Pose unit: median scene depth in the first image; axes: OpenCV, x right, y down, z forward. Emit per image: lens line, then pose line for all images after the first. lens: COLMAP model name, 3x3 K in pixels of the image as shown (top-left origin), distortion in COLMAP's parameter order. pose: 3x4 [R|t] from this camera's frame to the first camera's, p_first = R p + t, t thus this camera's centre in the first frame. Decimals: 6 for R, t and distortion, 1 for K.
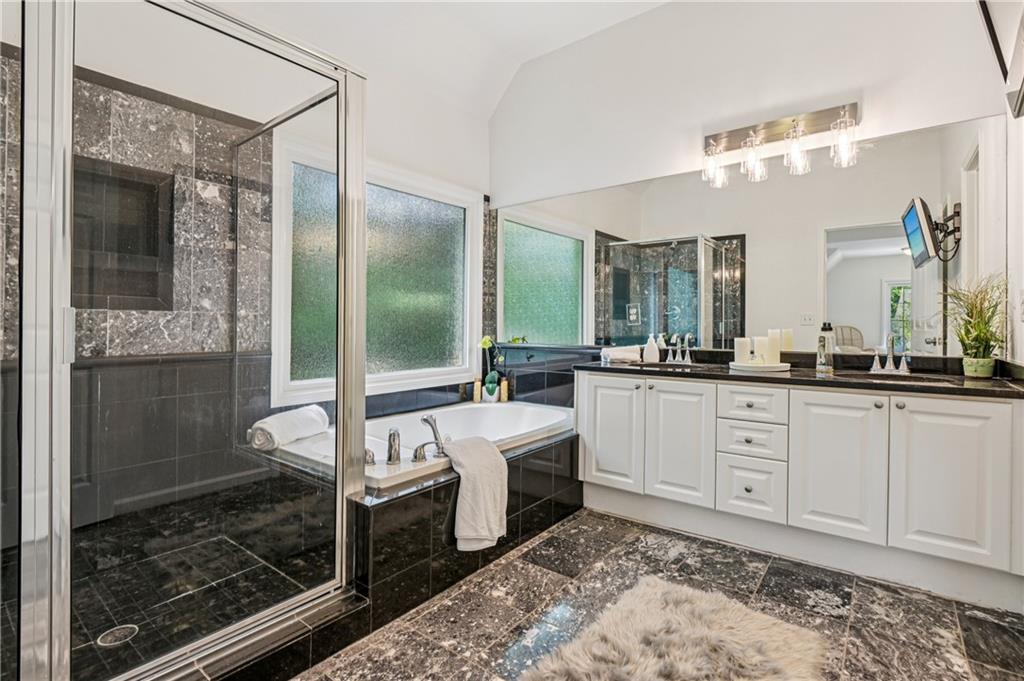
lens RADIAL K [[484.8, 0, 511.8], [0, 484.8, 330.9], [0, 0, 1]] dist [-0.003621, -0.003363]
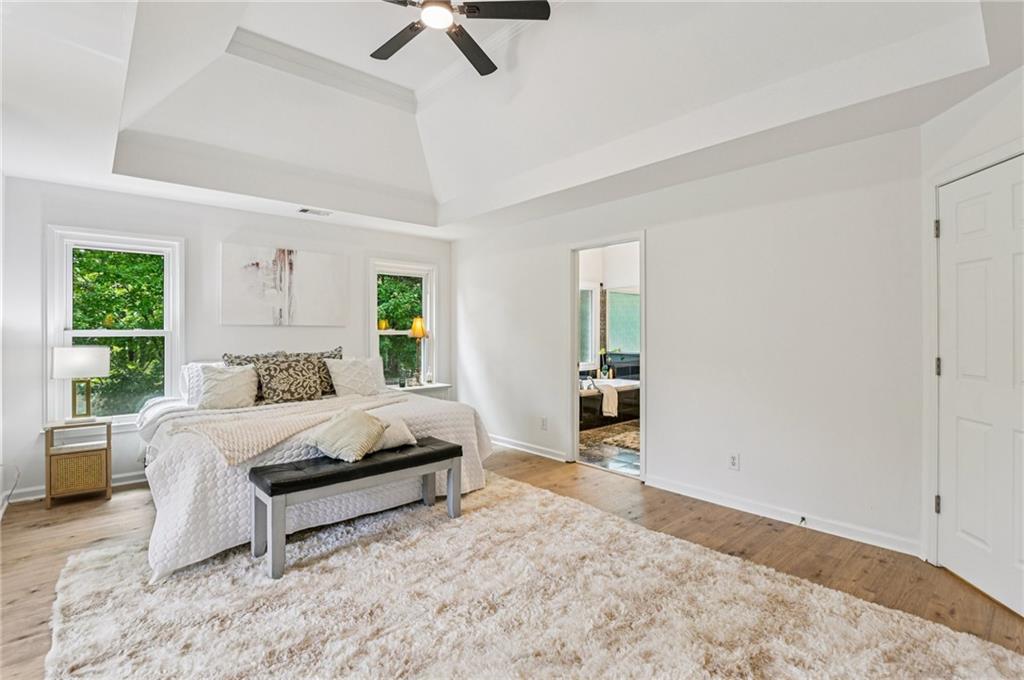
lens RADIAL K [[484.8, 0, 513.4], [0, 484.8, 336.4], [0, 0, 1]] dist [-0.003621, -0.003363]
pose [[0.986154, -0.009862, -0.165539, -0.084955], [0.008685, 0.999932, -0.007830, -0.030658], [0.165605, 0.006284, 0.986172, -1.212900]]
